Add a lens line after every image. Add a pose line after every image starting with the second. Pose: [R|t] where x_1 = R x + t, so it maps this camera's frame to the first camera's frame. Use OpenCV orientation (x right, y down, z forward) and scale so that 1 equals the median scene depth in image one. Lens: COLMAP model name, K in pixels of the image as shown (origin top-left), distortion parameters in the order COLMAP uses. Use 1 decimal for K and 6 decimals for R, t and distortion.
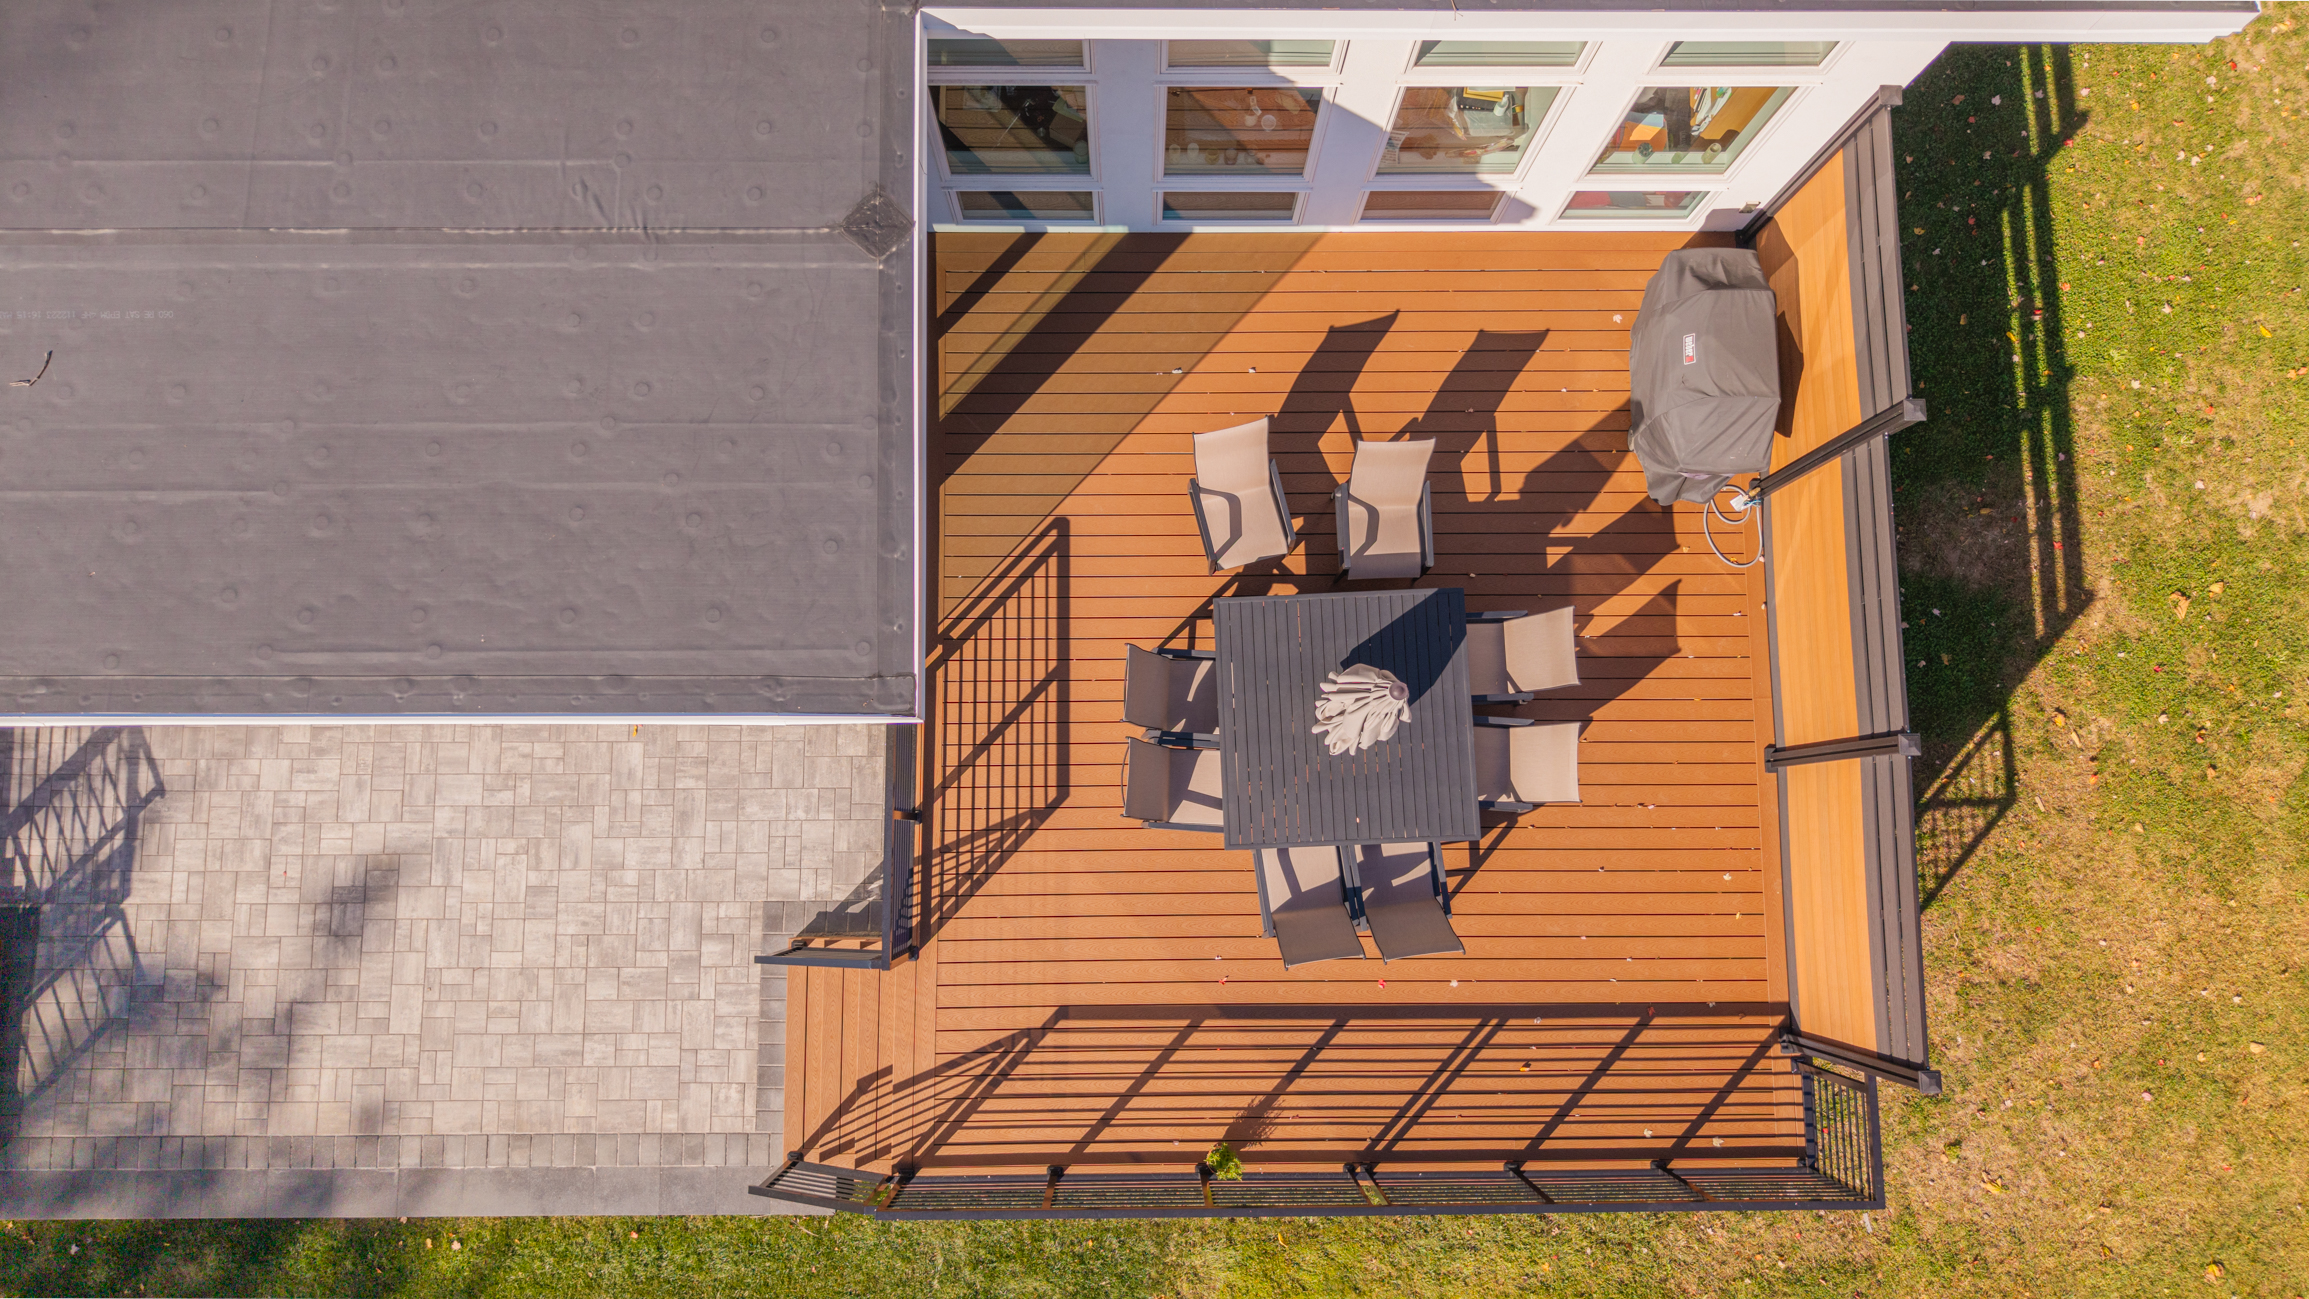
lens RADIAL K [[1548.6, 0, 1148.9], [0, 1548.6, 651.1], [0, 0, 1]] dist [0.026433, -0.021673]
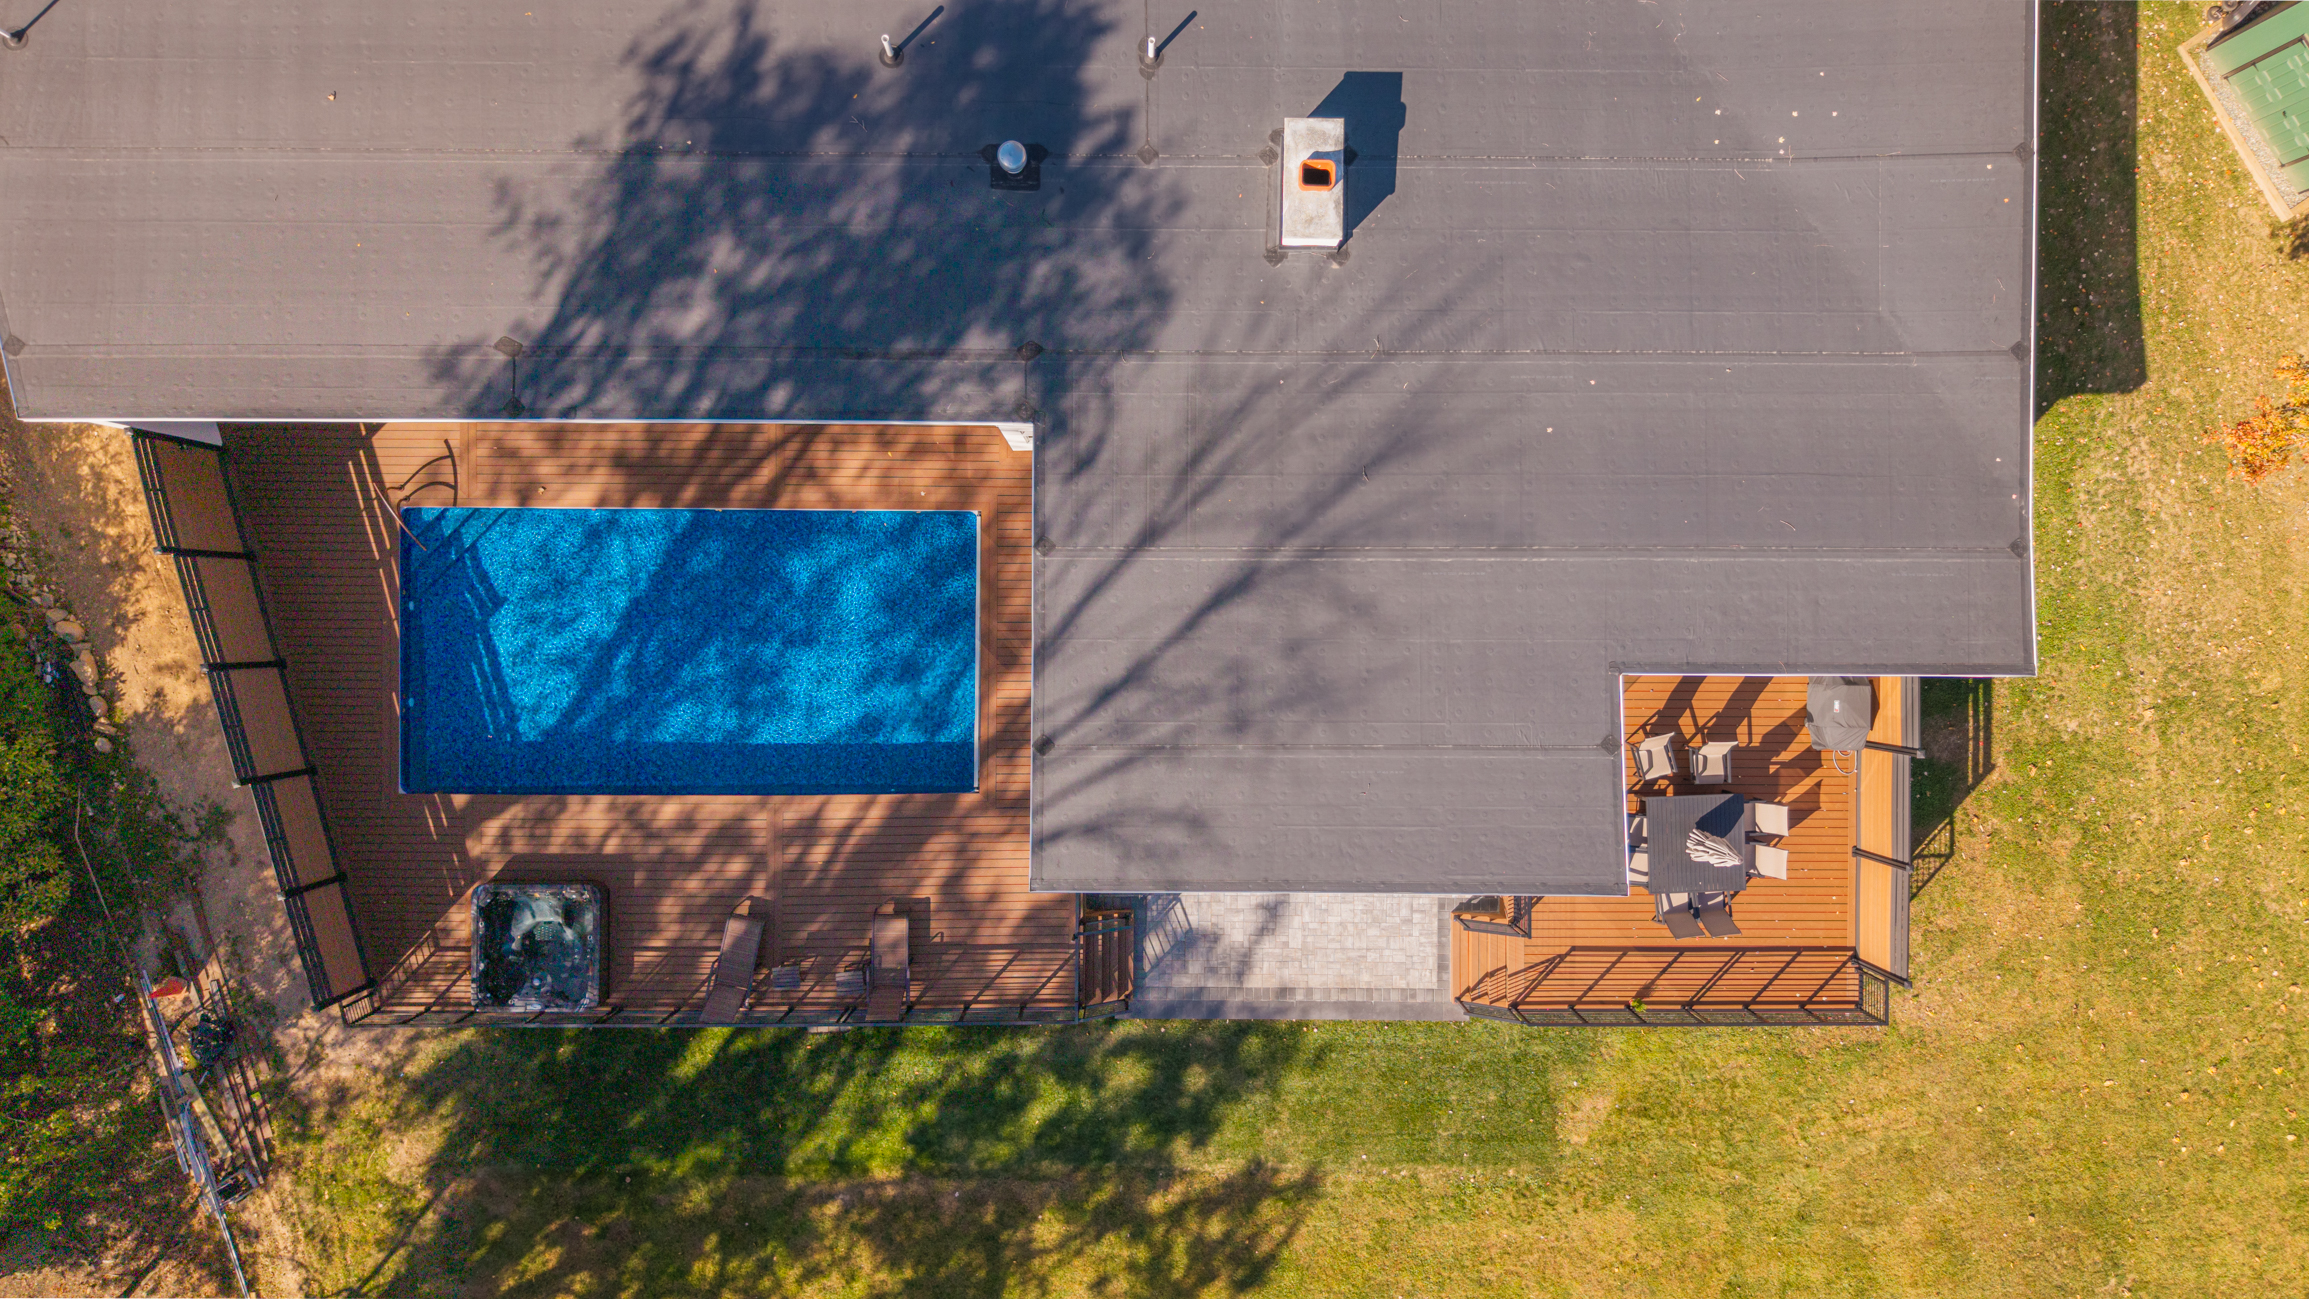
lens RADIAL K [[1548.6, 0, 1151.7], [0, 1548.6, 639.6], [0, 0, 1]] dist [0.026433, -0.021673]
pose [[0.999942, 0.010273, 0.003124, -0.728654], [-0.010602, 0.990706, 0.135610, -0.584188], [-0.001702, -0.135635, 0.990757, -1.406578]]
